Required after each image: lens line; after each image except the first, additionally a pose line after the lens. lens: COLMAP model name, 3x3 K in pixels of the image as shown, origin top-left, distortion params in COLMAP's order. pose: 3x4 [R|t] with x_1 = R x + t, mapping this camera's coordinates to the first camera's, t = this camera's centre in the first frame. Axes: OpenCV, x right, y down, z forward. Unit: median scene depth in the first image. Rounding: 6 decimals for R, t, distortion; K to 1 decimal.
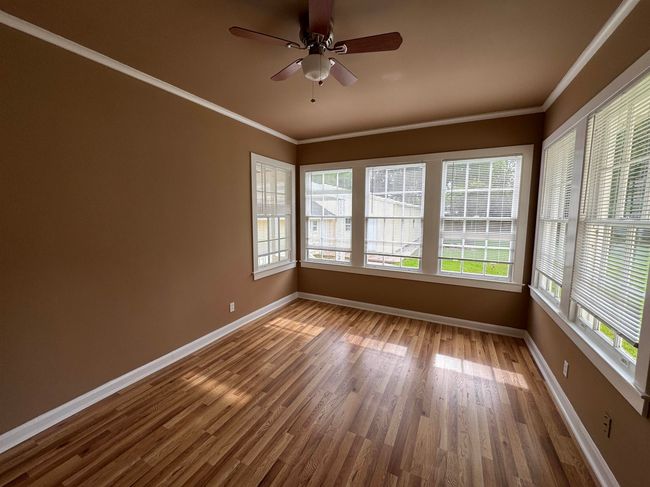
lens RADIAL K [[259.1, 0, 324.3], [0, 259.1, 242.7], [0, 0, 1]] dist [-0.006706, 0.000242]
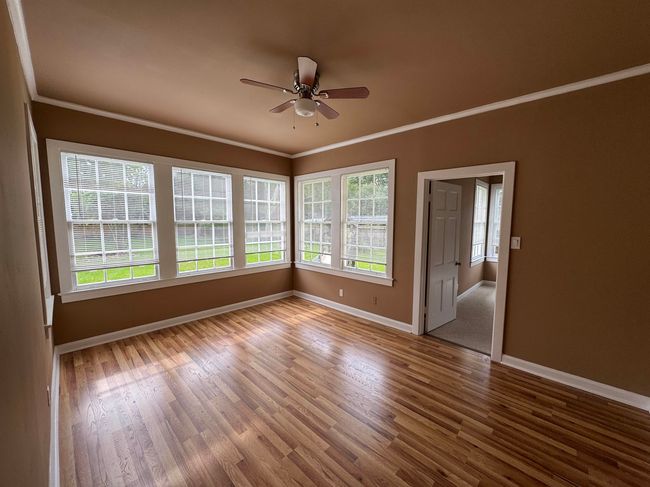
lens RADIAL K [[259.1, 0, 324.3], [0, 259.1, 242.7], [0, 0, 1]] dist [-0.006706, 0.000242]
pose [[0.295066, -0.089712, 0.951256, -0.621987], [0.099864, 0.993025, 0.062675, -0.034751], [-0.950244, 0.076503, 0.301967, 0.270725]]
